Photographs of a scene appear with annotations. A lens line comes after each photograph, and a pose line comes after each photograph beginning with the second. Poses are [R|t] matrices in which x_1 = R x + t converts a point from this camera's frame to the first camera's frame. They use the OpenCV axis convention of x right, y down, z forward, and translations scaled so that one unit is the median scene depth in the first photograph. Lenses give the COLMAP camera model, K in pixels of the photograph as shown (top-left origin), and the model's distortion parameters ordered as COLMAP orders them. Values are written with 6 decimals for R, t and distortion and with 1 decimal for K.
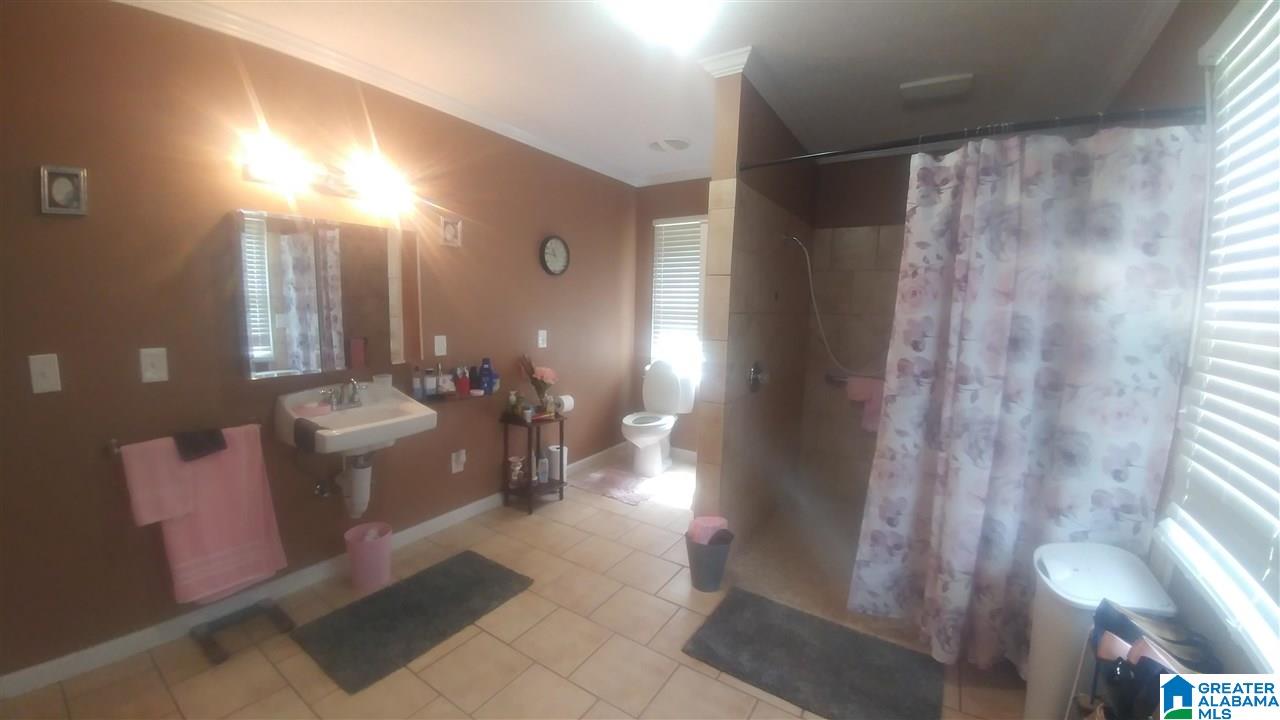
lens RADIAL K [[500.4, 0, 642.0], [0, 500.4, 360.6], [0, 0, 1]] dist [-0.033832, -0.000440]
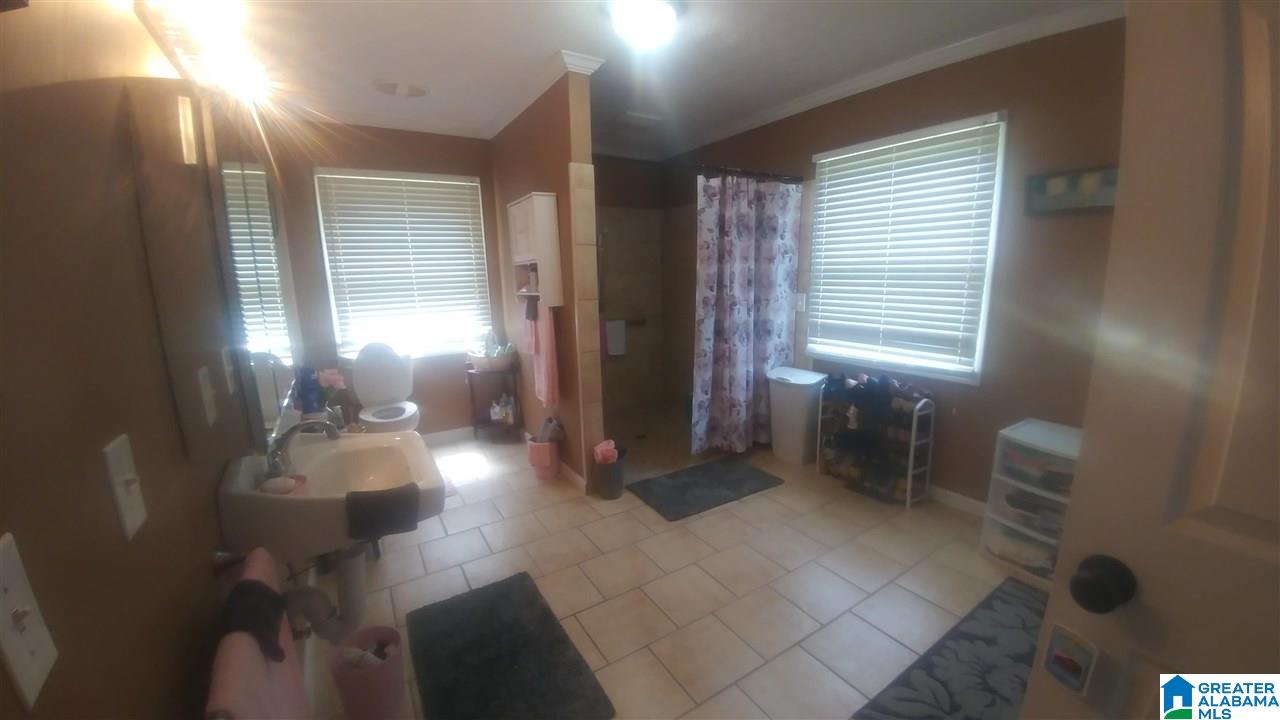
lens RADIAL K [[500.4, 0, 642.3], [0, 500.4, 363.4], [0, 0, 1]] dist [-0.033832, -0.000440]
pose [[0.404511, -0.204456, 0.891386, -1.243839], [0.134240, 0.977406, 0.163268, -0.097587], [-0.904627, 0.053616, 0.422818, 0.510076]]
